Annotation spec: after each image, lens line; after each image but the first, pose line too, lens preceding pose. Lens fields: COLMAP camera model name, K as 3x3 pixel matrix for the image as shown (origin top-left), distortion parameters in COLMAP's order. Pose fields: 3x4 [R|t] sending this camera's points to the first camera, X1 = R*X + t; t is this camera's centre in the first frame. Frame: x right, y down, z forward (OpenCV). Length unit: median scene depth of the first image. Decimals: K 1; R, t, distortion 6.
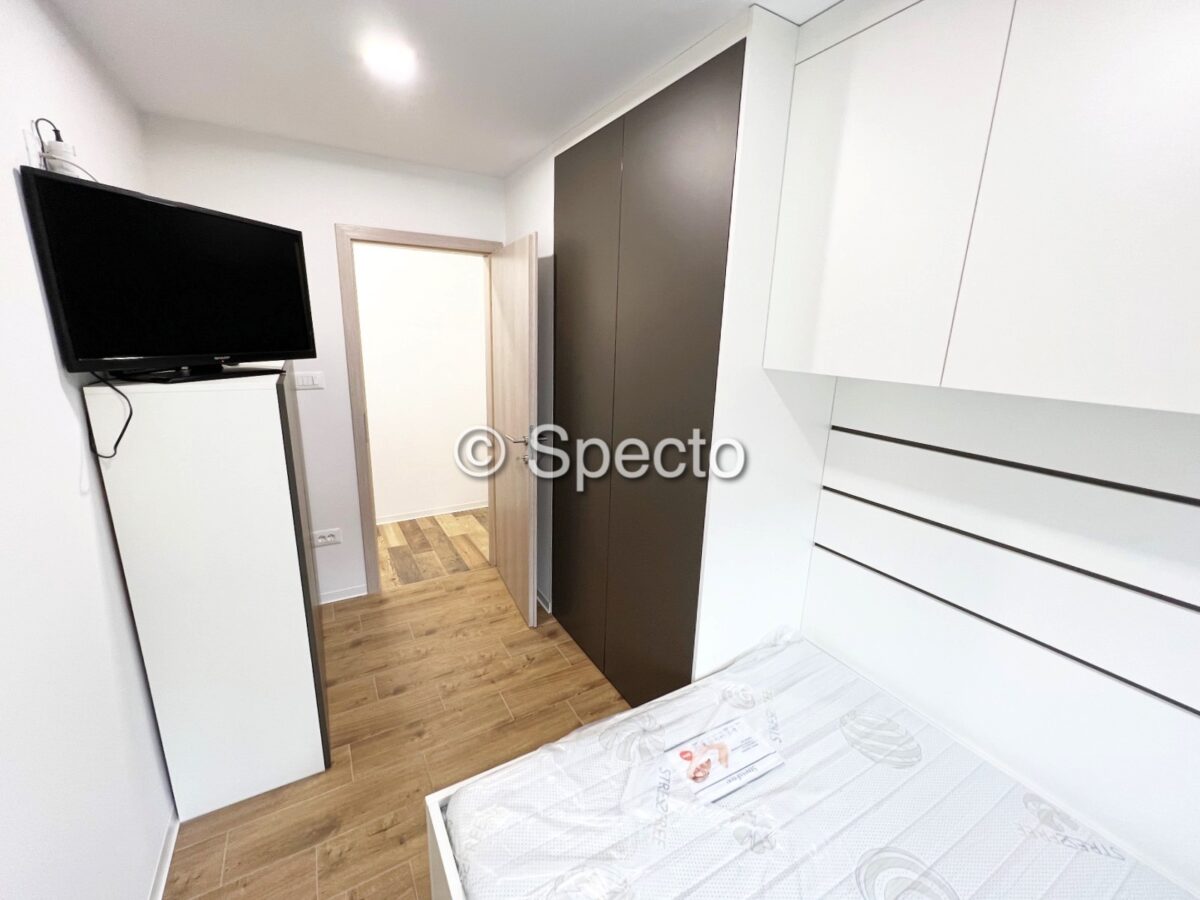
lens RADIAL K [[490.5, 0, 596.1], [0, 490.5, 450.8], [0, 0, 1]] dist [-0.001067, -0.000087]
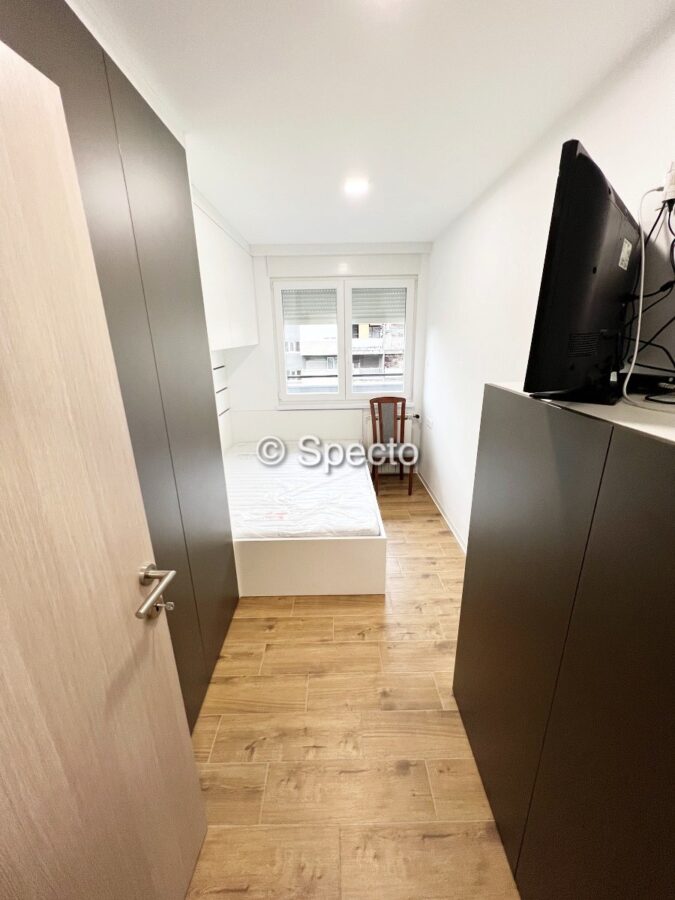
lens RADIAL K [[367.9, 0, 338.2], [0, 367.9, 450.1], [0, 0, 1]] dist [-0.001067, -0.000087]
pose [[-0.871802, -0.170887, 0.459086, -0.506483], [0.103572, 0.851689, 0.513710, -0.328771], [-0.478785, 0.495402, -0.724805, 1.253750]]
